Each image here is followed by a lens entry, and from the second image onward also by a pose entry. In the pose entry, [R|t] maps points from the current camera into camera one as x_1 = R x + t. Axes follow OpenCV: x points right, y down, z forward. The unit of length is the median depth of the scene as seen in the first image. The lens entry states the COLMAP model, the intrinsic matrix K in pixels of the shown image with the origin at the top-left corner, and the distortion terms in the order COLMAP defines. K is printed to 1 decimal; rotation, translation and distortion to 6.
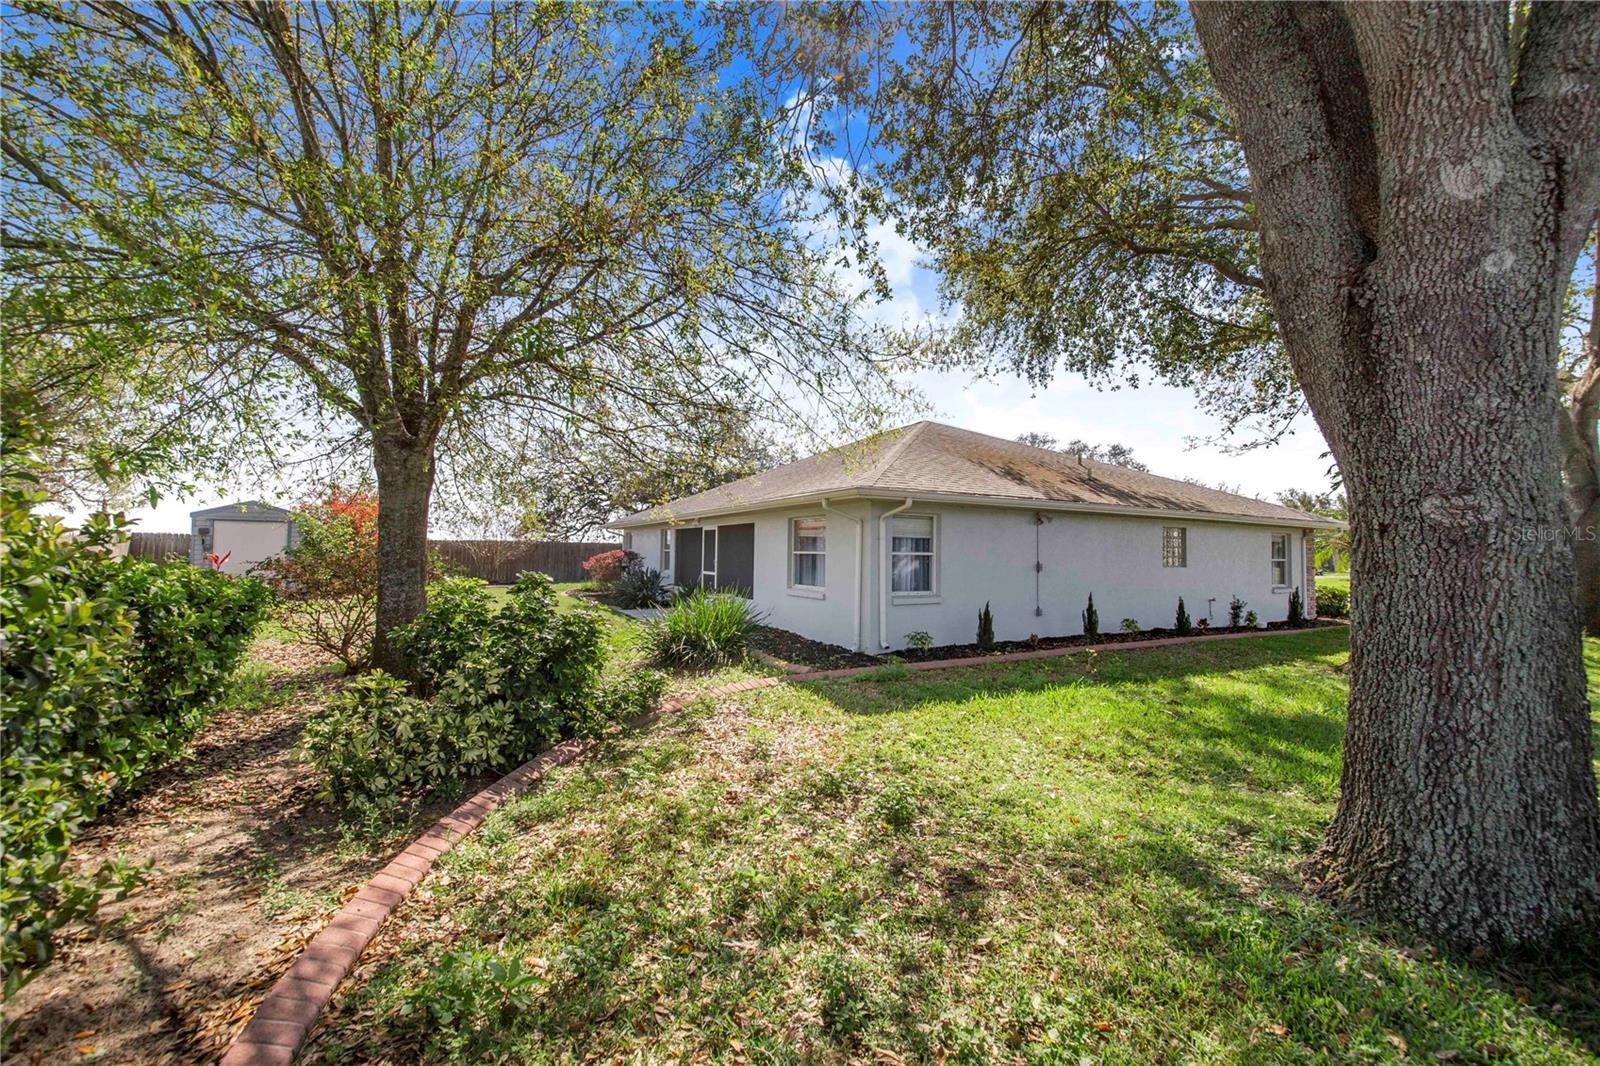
lens RADIAL K [[633.3, 0, 794.9], [0, 633.3, 527.0], [0, 0, 1]] dist [0.022919, -0.018539]
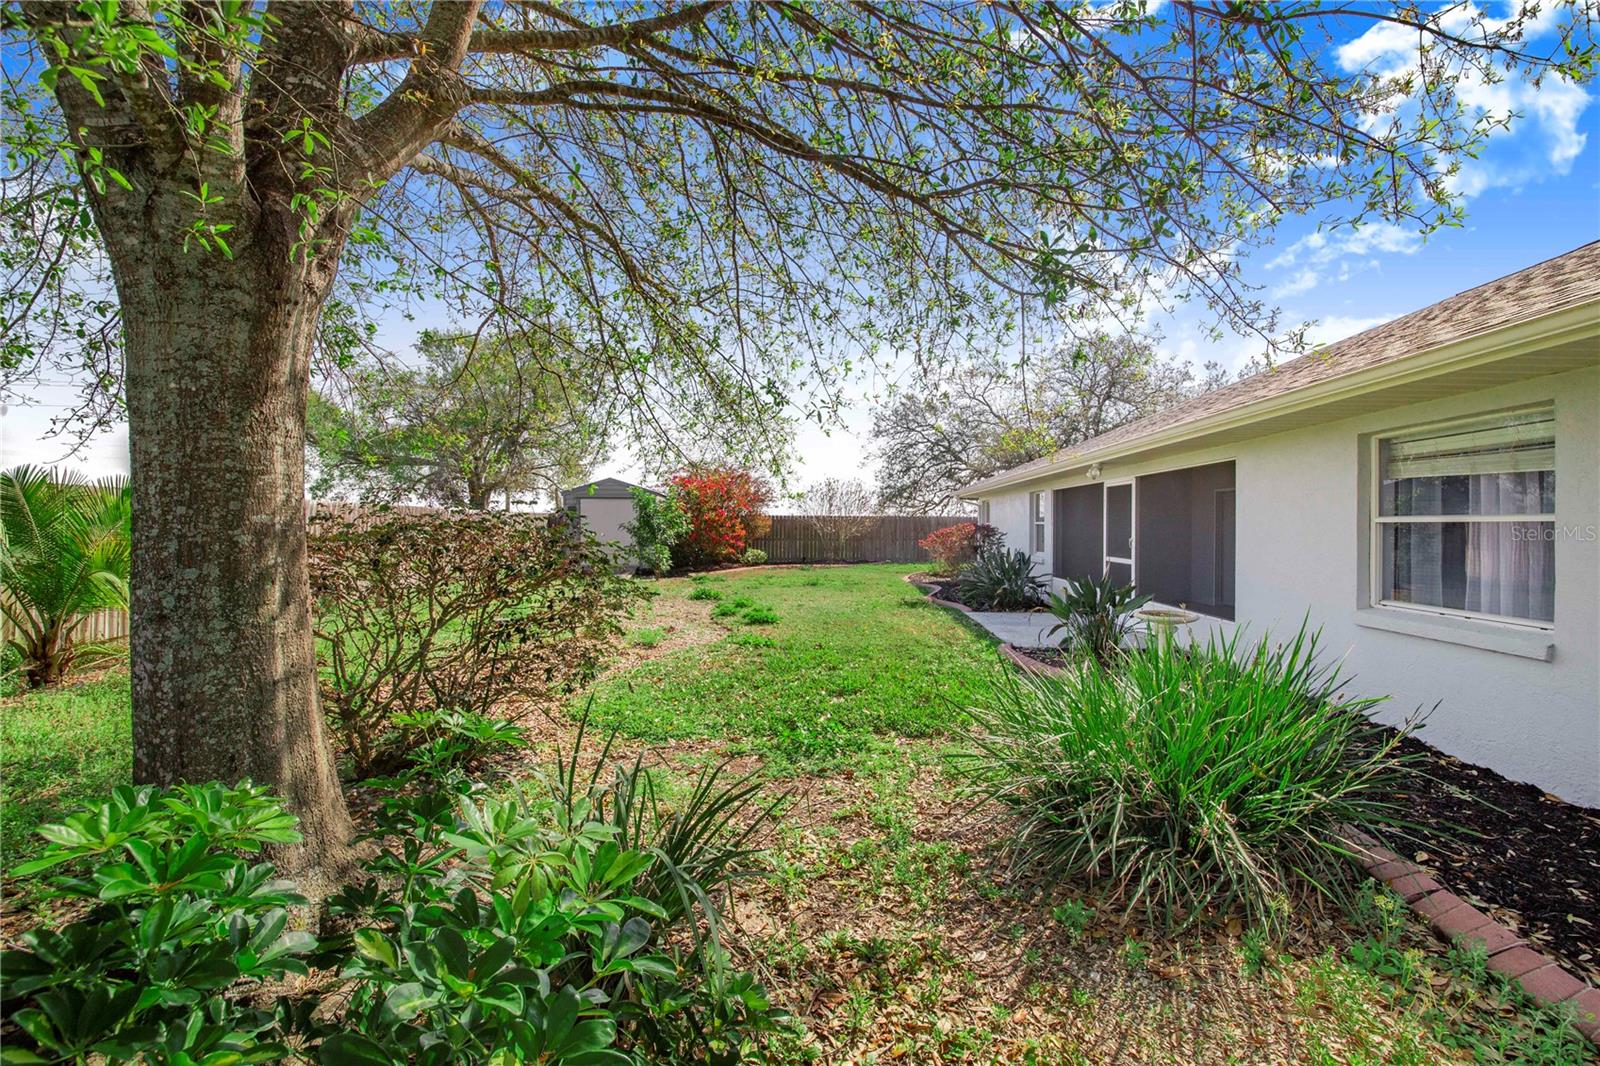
lens RADIAL K [[633.3, 0, 794.9], [0, 633.3, 527.0], [0, 0, 1]] dist [0.022919, -0.018539]
pose [[0.846179, -0.007608, -0.532845, -0.062025], [0.028018, 0.999150, 0.030226, 0.013528], [0.532162, -0.040506, 0.845673, 0.288167]]
